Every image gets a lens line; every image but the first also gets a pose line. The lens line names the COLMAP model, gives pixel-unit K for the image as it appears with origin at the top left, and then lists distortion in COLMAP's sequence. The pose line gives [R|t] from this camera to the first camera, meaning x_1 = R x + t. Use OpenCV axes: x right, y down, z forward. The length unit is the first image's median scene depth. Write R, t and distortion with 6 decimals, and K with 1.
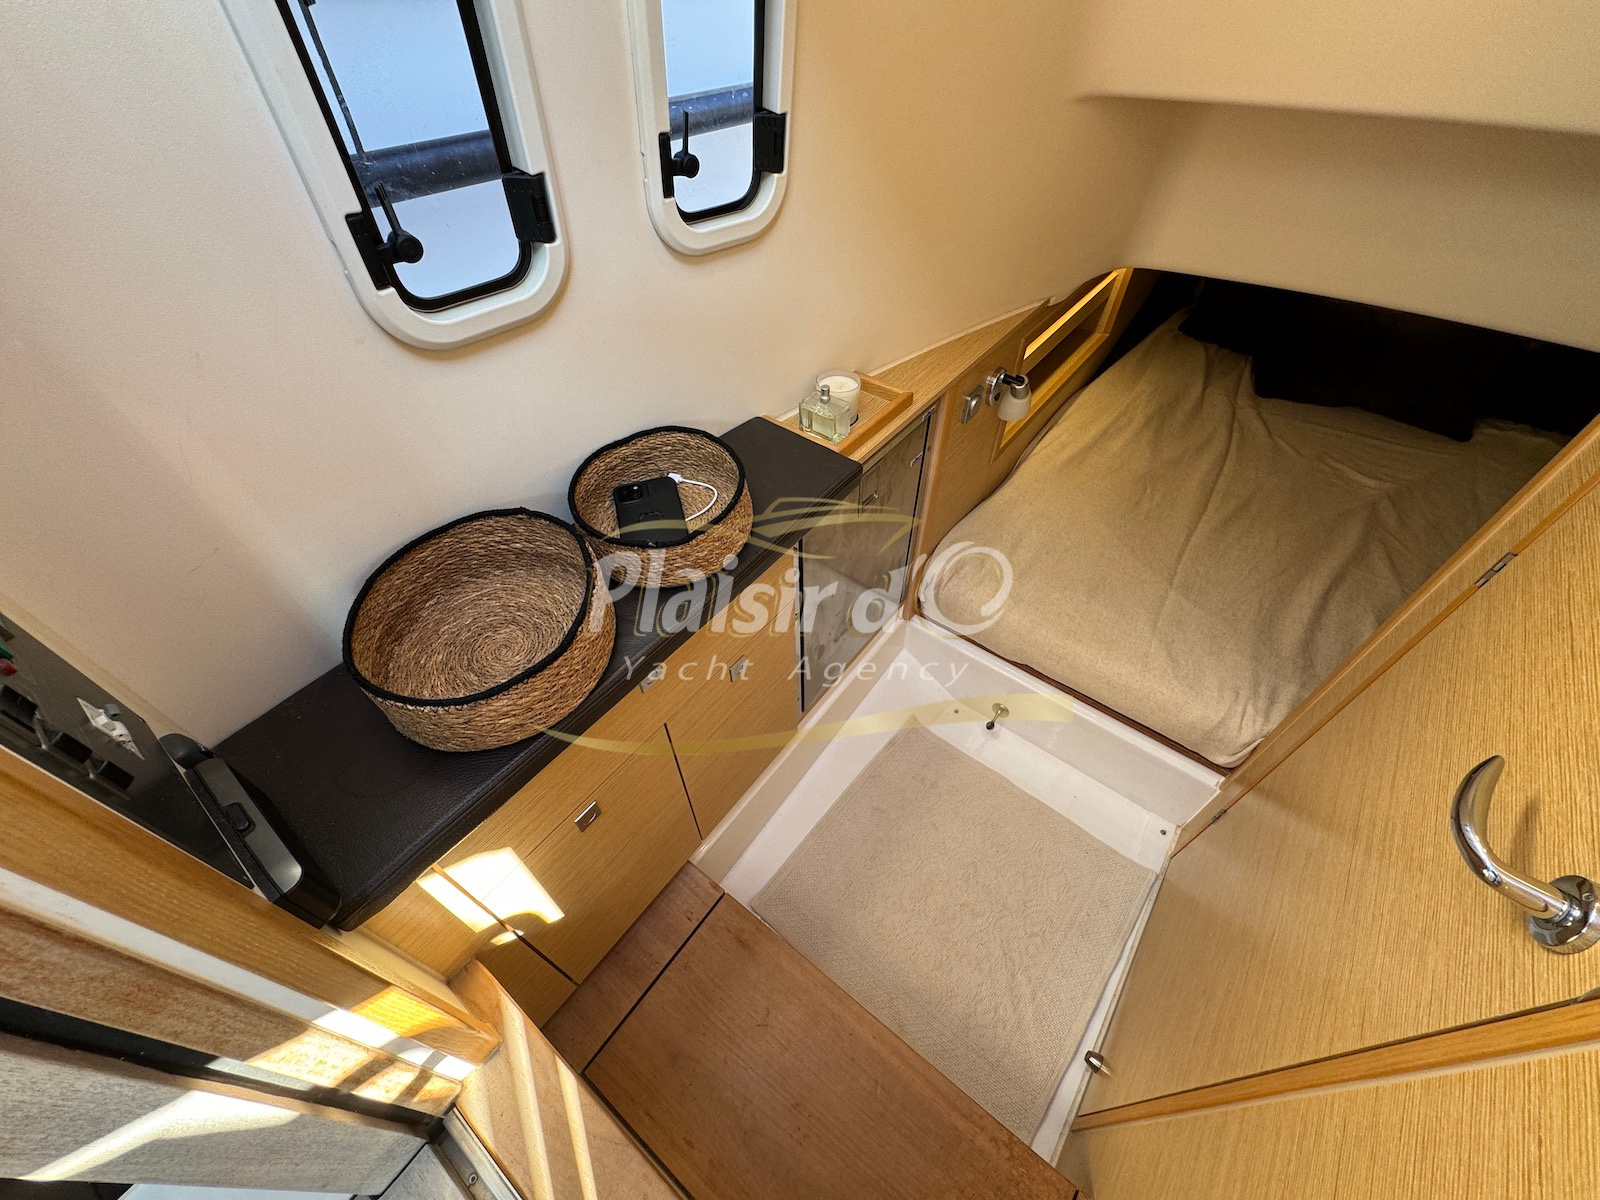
lens RADIAL K [[647.1, 0, 796.5], [0, 647.1, 601.1], [0, 0, 1]] dist [-0.001293, 0.000293]
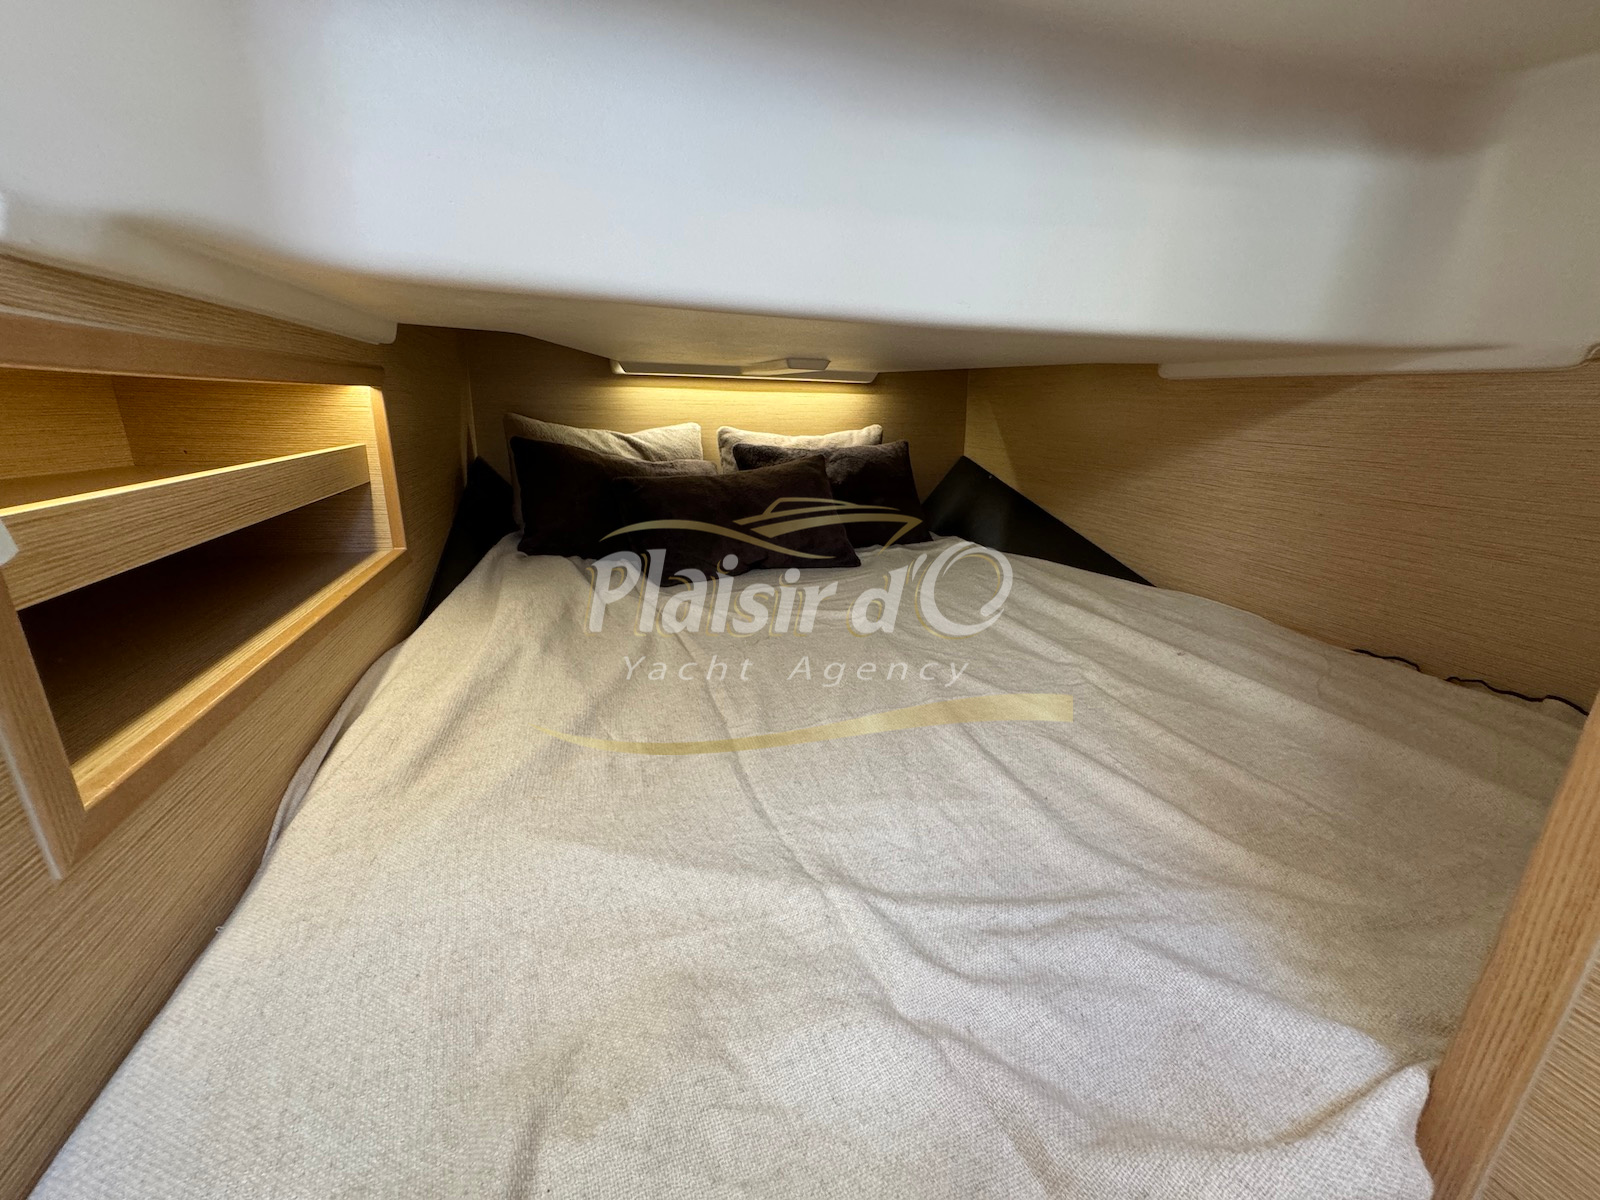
lens RADIAL K [[647.1, 0, 799.1], [0, 647.1, 604.9], [0, 0, 1]] dist [-0.001293, 0.000293]
pose [[0.579947, -0.226997, 0.782390, 0.263837], [0.584961, 0.784463, -0.206005, -0.070447], [-0.566993, 0.577140, 0.587732, 0.574101]]
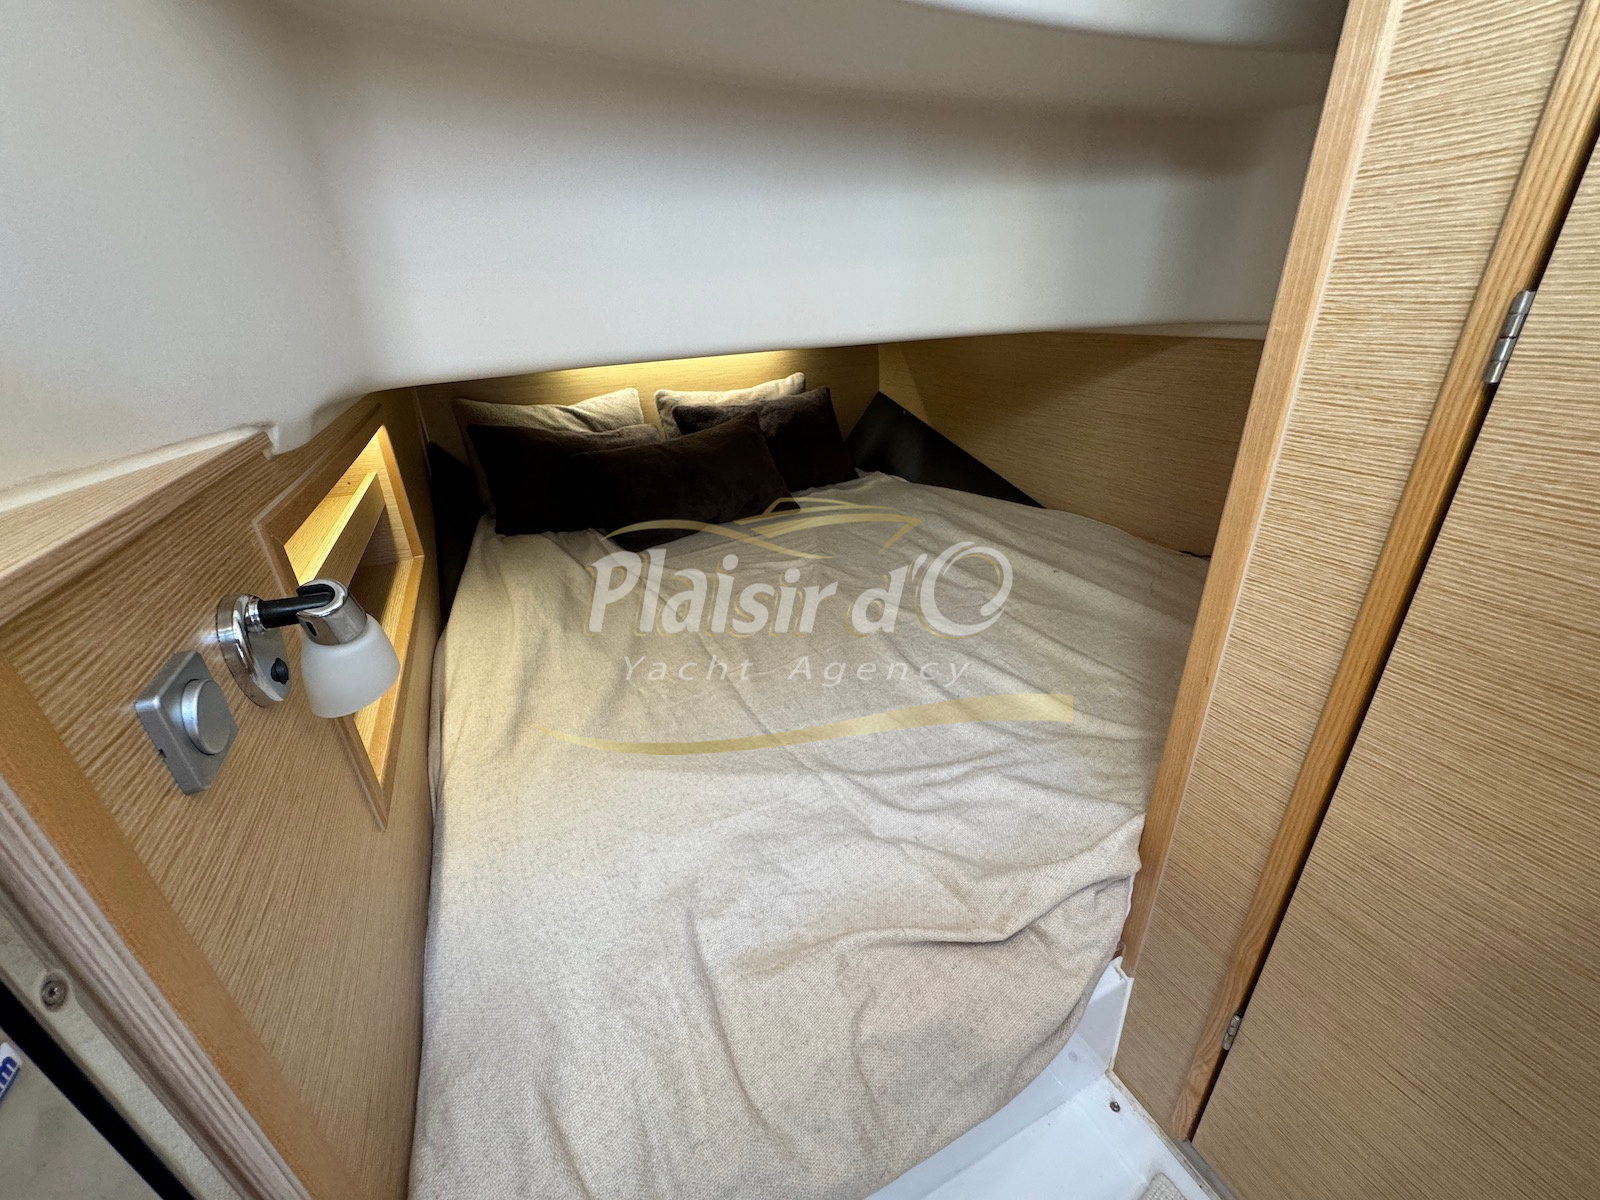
lens RADIAL K [[647.1, 0, 804.9], [0, 647.1, 607.3], [0, 0, 1]] dist [-0.001293, 0.000293]
pose [[0.455710, -0.396098, 0.797142, 0.135744], [0.679815, 0.732977, -0.024422, -0.110172], [-0.574613, 0.553038, 0.603298, 0.469525]]
